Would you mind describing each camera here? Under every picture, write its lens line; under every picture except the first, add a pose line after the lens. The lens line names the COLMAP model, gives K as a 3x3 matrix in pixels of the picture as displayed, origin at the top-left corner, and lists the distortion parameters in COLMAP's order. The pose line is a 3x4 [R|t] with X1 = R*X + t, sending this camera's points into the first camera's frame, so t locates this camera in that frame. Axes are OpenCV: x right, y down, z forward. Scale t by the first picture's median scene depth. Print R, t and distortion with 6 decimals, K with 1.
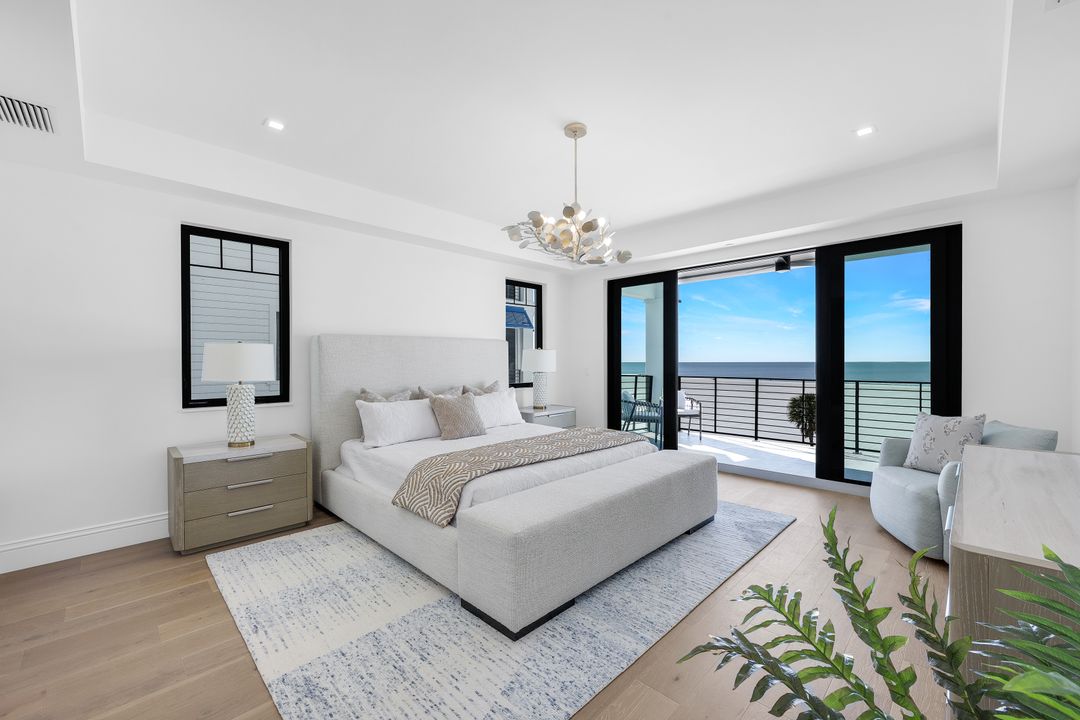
lens RADIAL K [[433.4, 0, 543.9], [0, 433.4, 360.8], [0, 0, 1]] dist [-0.000846, 0.000237]
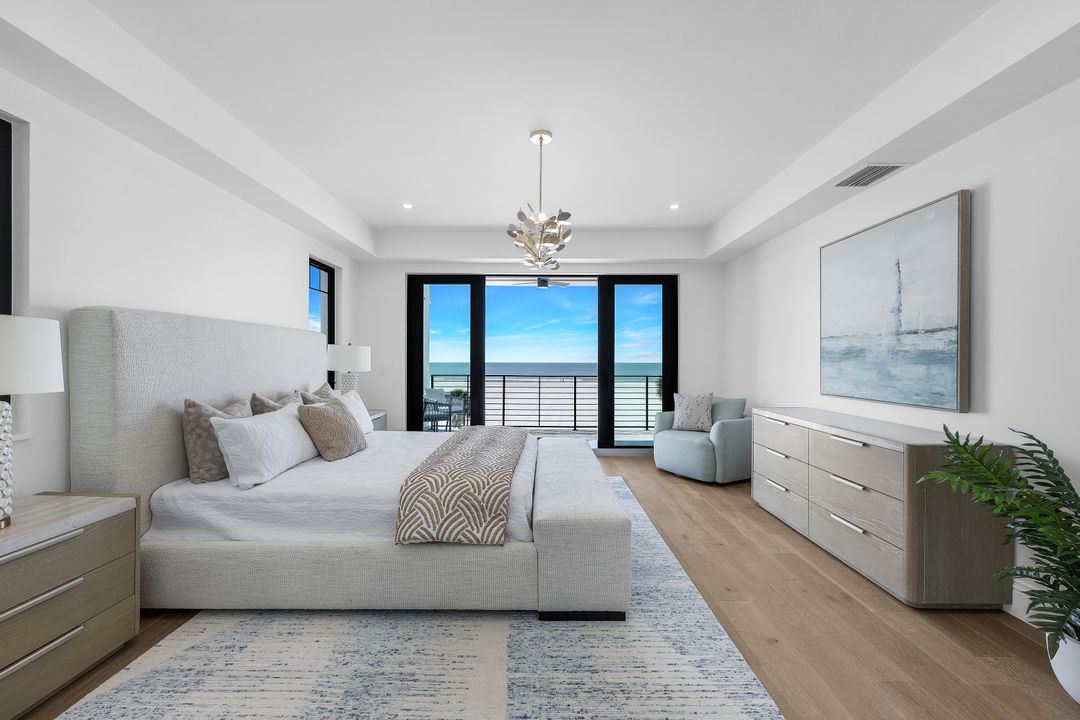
lens RADIAL K [[433.4, 0, 539.9], [0, 433.4, 359.4], [0, 0, 1]] dist [-0.000846, 0.000237]
pose [[0.719295, 0.006622, 0.694673, -0.476588], [-0.003415, 0.999976, -0.005996, 0.006870], [-0.694696, 0.001941, 0.719301, 0.187911]]
